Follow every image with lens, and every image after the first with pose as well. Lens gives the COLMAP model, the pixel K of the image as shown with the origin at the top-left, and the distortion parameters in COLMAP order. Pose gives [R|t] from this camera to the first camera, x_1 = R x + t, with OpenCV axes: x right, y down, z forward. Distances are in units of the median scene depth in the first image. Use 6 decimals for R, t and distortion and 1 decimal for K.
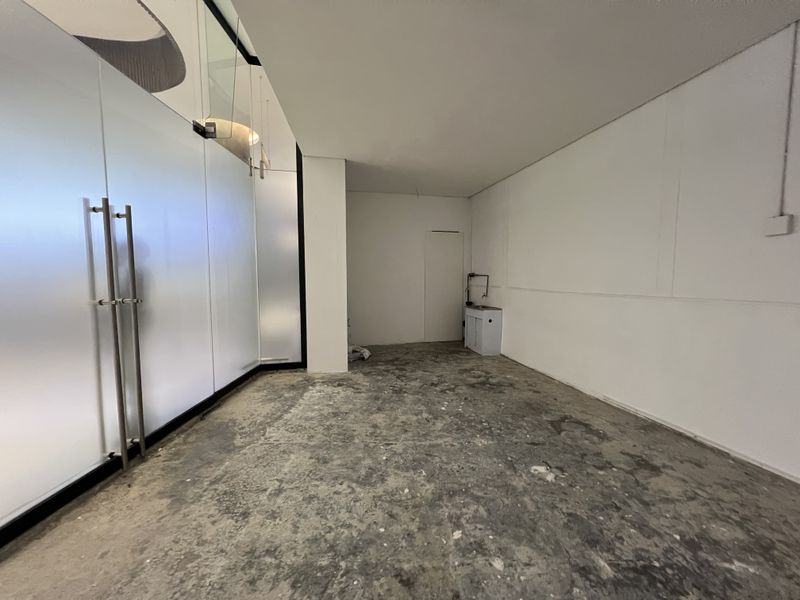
lens RADIAL K [[319.1, 0, 399.2], [0, 319.1, 300.3], [0, 0, 1]] dist [-0.000545, 0.000690]
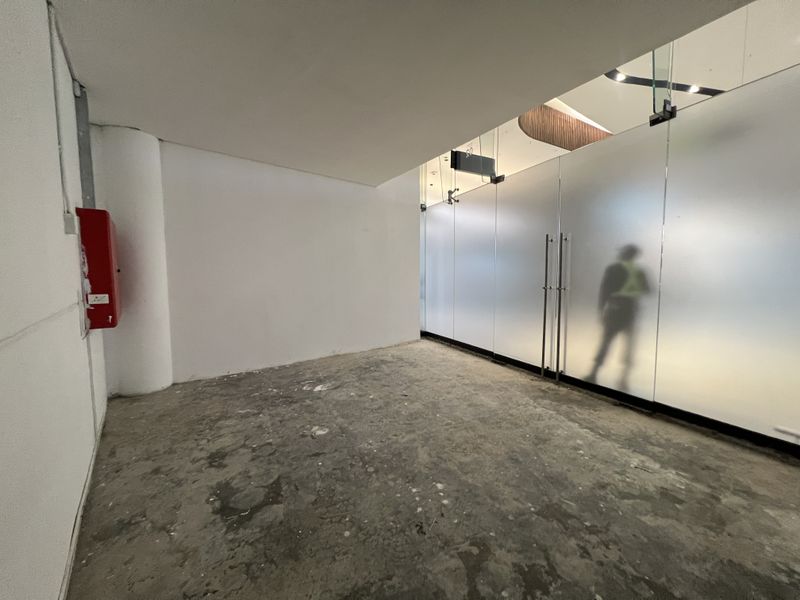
lens RADIAL K [[319.1, 0, 399.2], [0, 319.1, 300.3], [0, 0, 1]] dist [-0.000545, 0.000690]
pose [[-0.899047, 0.039366, -0.436080, 0.486339], [-0.026092, 0.989364, 0.143105, -0.112443], [0.437075, 0.140036, -0.888457, 1.529058]]
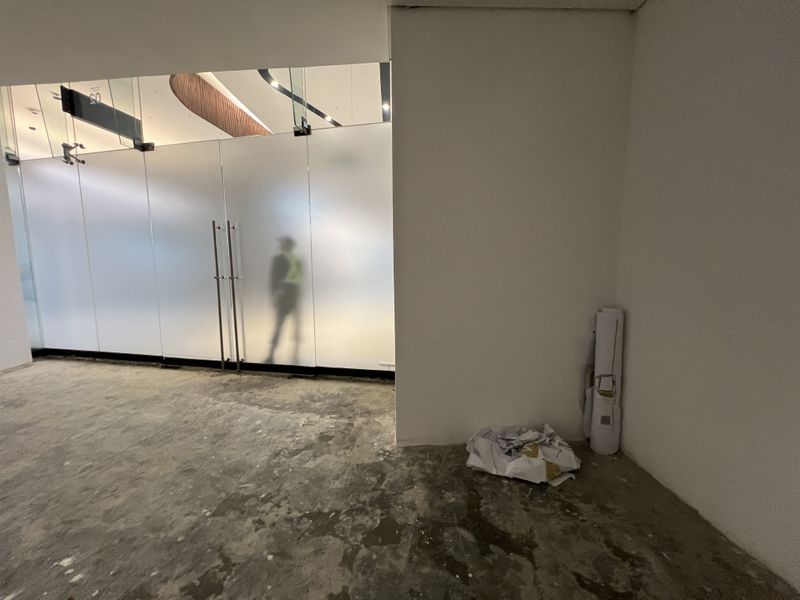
lens RADIAL K [[319.1, 0, 399.2], [0, 319.1, 300.3], [0, 0, 1]] dist [-0.000545, 0.000690]
pose [[-0.204706, 0.114304, -0.972127, 0.449604], [-0.065059, 0.989373, 0.130032, -0.110928], [0.976659, 0.089864, -0.195094, 1.564218]]
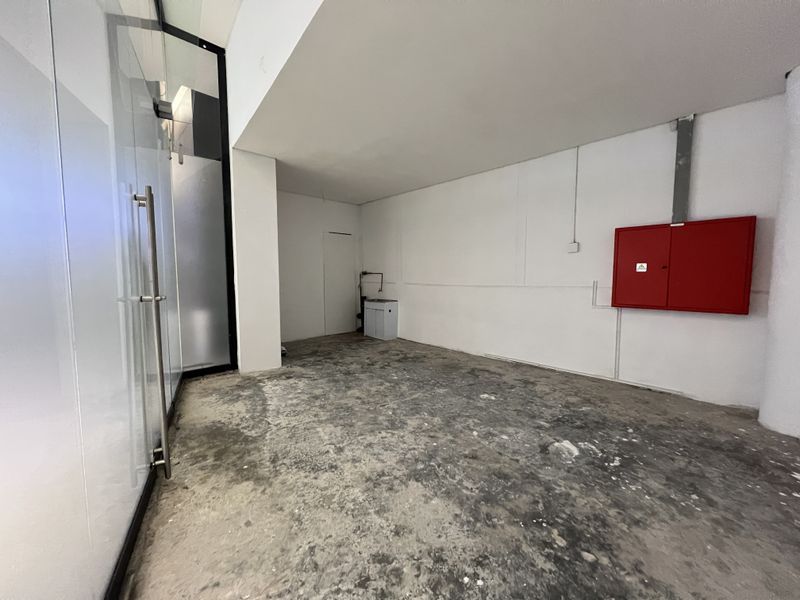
lens RADIAL K [[320.2, 0, 399.0], [0, 320.2, 298.4], [0, 0, 1]] dist [-0.000282, -0.000019]
pose [[0.863635, -0.035990, 0.502832, -0.494990], [0.037420, 0.999273, 0.007252, 0.017149], [-0.502727, 0.012553, 0.864354, -0.109008]]
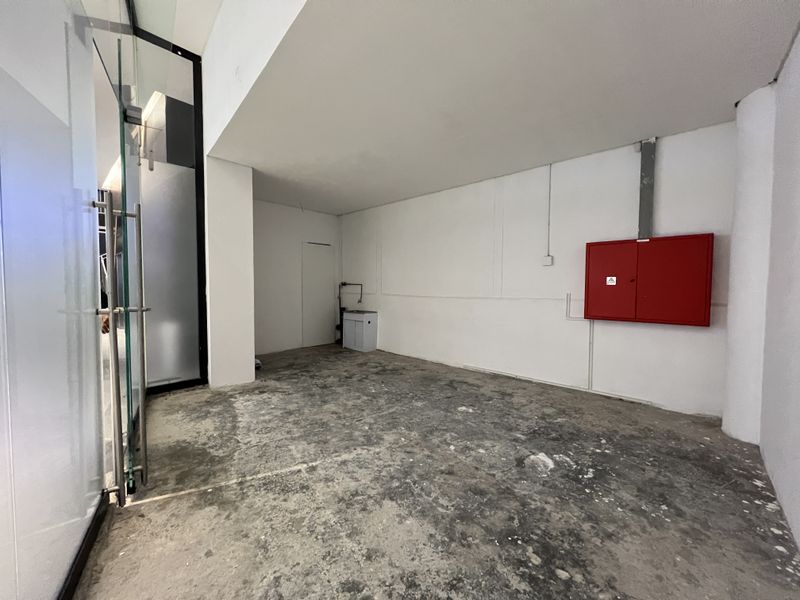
lens RADIAL K [[320.2, 0, 399.0], [0, 320.2, 298.4], [0, 0, 1]] dist [-0.000282, -0.000019]
pose [[0.833304, -0.016021, 0.552582, -0.479233], [0.034972, 0.999106, -0.023772, 0.013169], [-0.551707, 0.039135, 0.833119, -0.108942]]
